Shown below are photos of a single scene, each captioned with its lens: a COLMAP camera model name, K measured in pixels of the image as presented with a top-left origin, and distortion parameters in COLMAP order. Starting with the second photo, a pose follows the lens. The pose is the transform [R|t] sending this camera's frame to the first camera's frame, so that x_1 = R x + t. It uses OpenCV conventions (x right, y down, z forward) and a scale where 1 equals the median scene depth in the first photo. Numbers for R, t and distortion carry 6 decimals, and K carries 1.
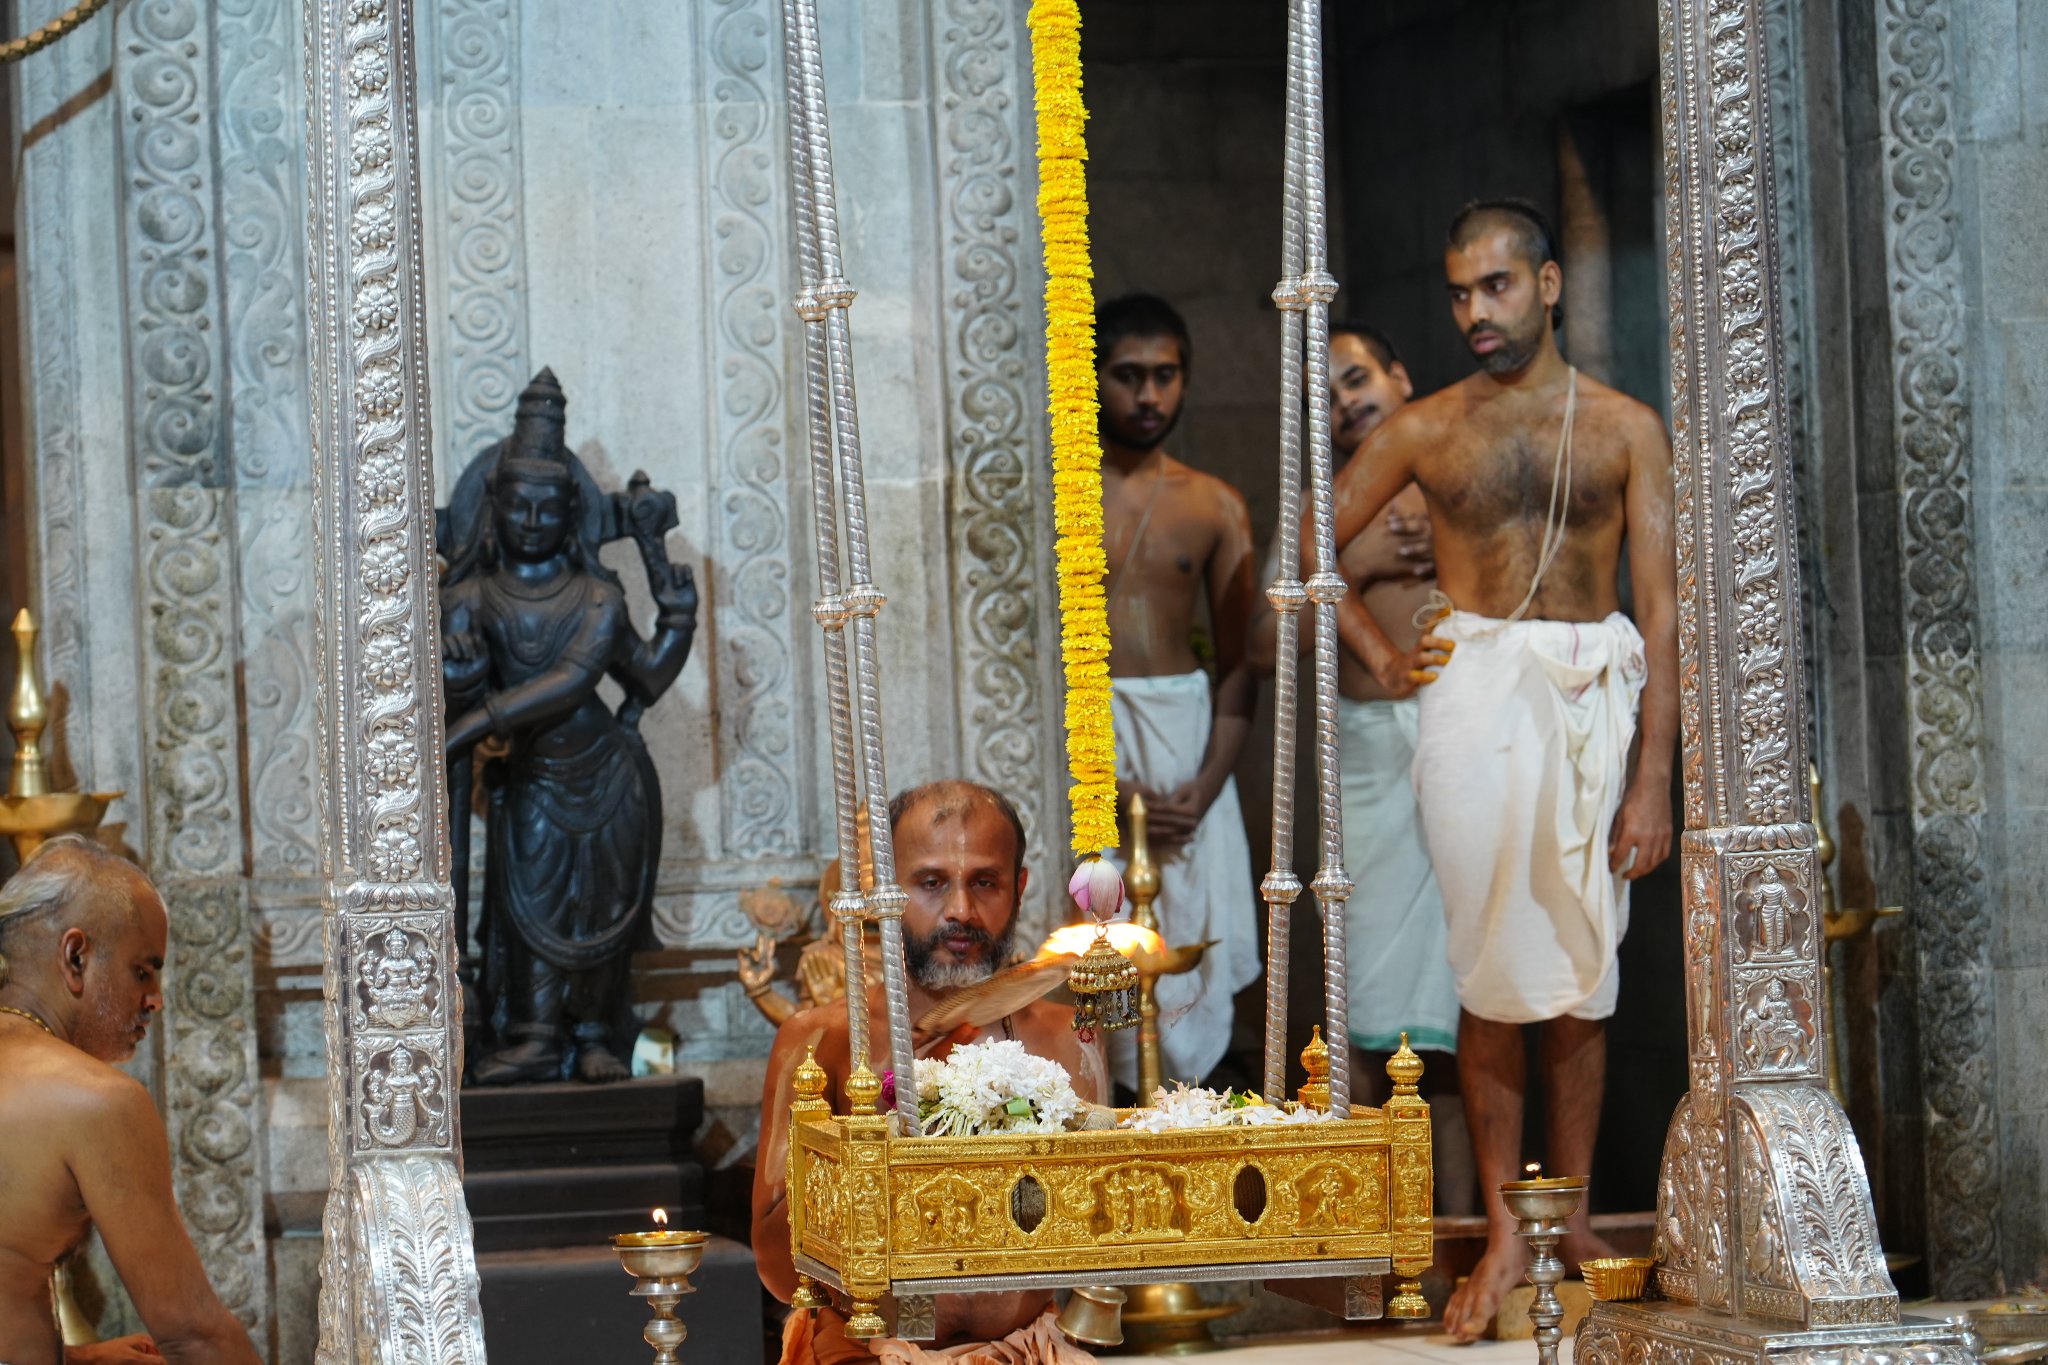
lens RADIAL K [[6334.6, 0, 1022.6], [0, 6334.6, 688.2], [0, 0, 1]] dist [-0.030188, 0.000000]
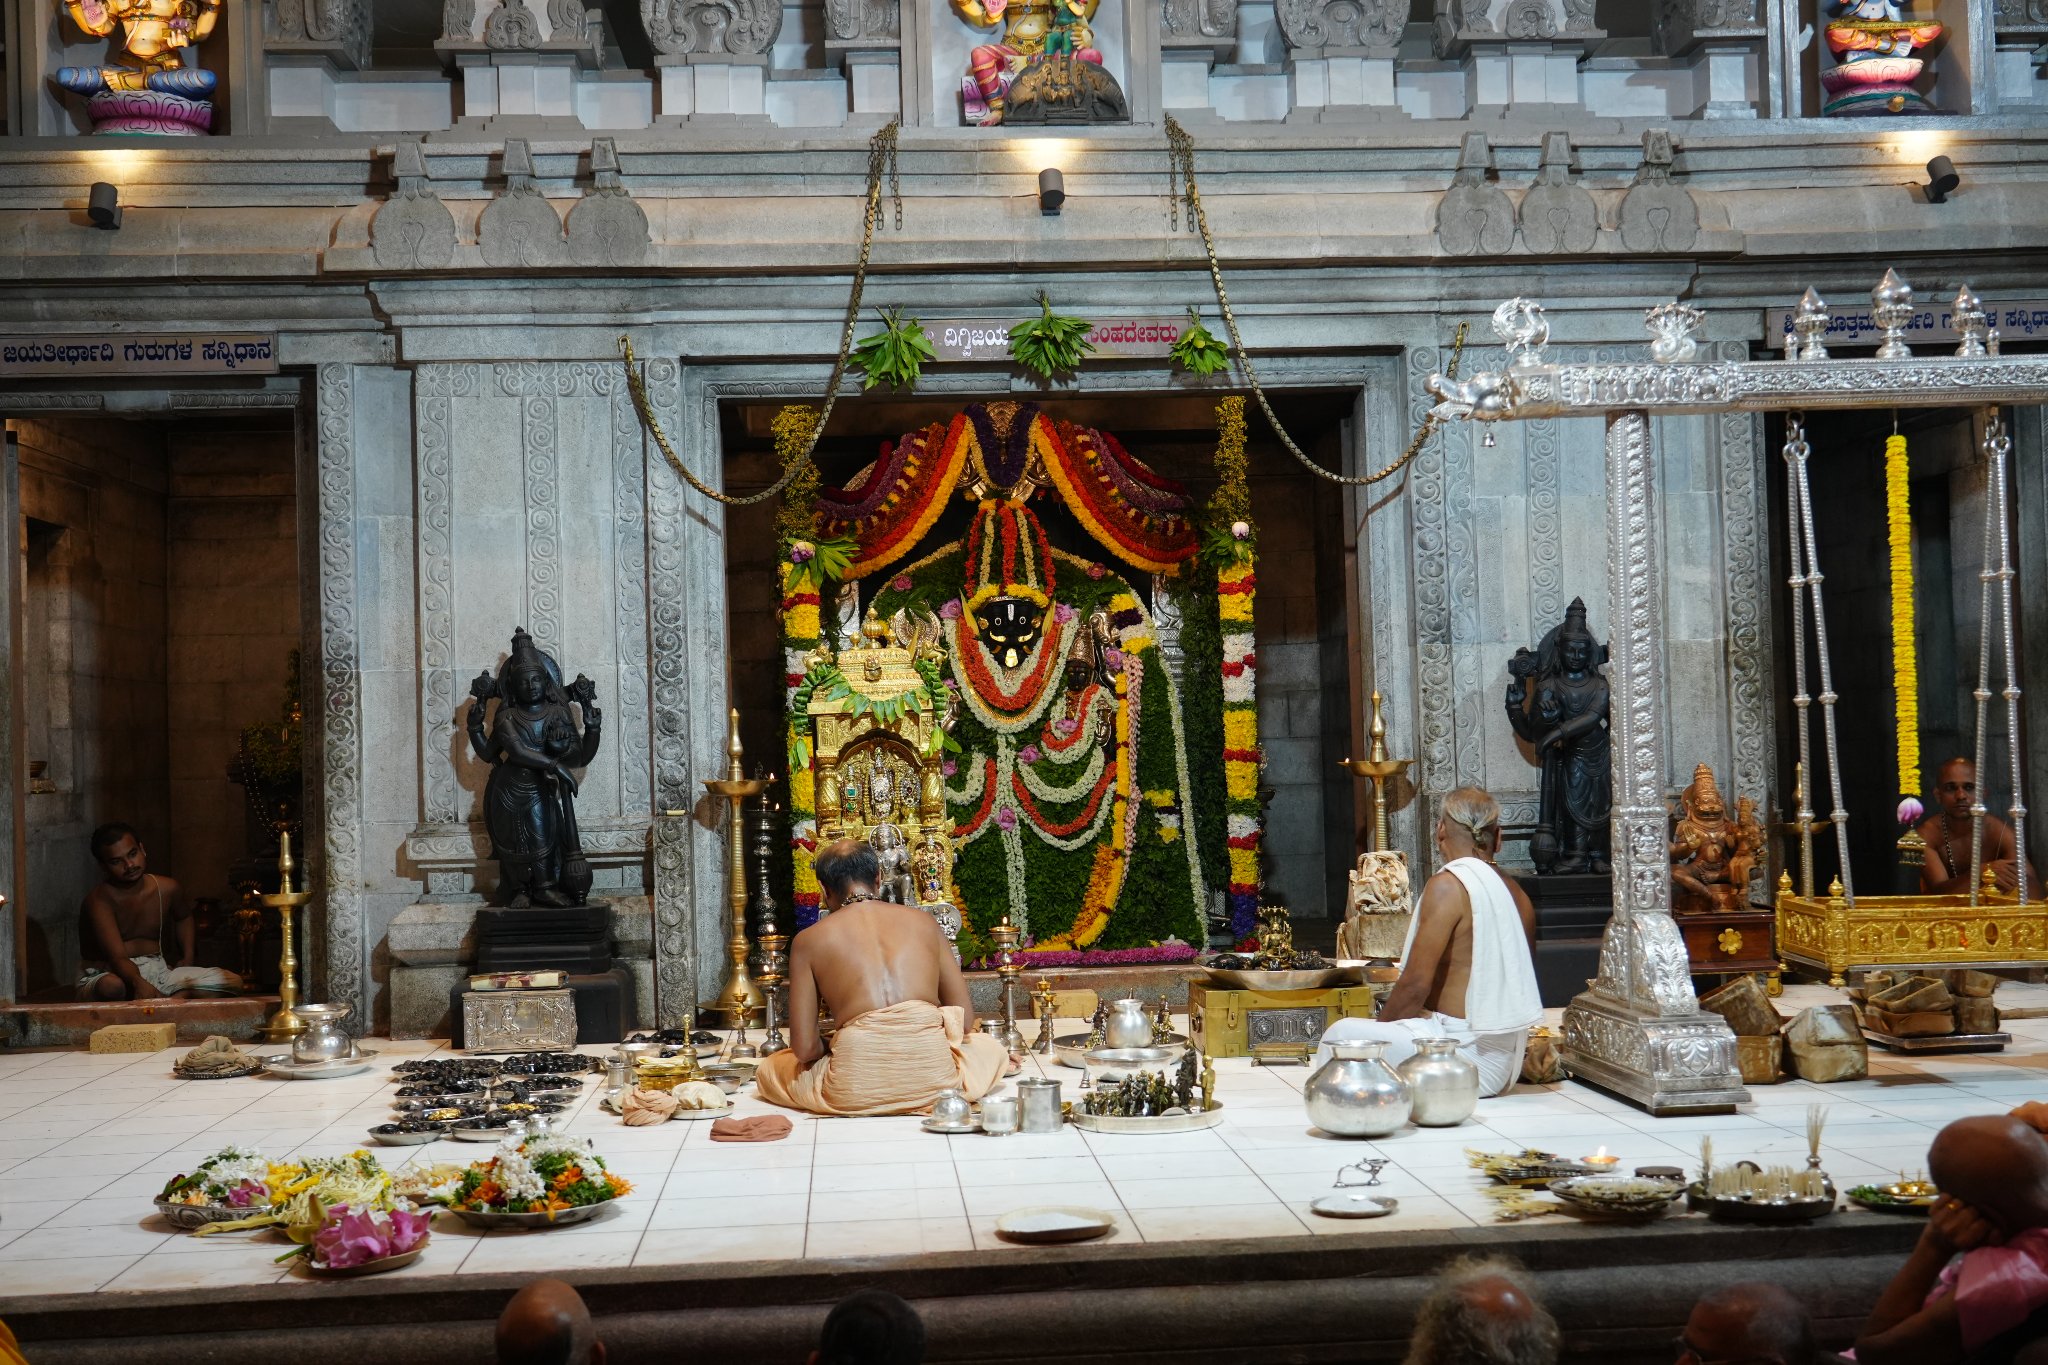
lens RADIAL K [[2424.9, 0, 1045.4], [0, 2424.9, 690.9], [0, 0, 1]] dist [0.040744, 0.000000]
pose [[0.984112, 0.002047, -0.177539, -0.114268], [-0.002422, 0.999995, -0.001898, -0.009973], [0.177534, 0.002298, 0.984112, -0.017169]]
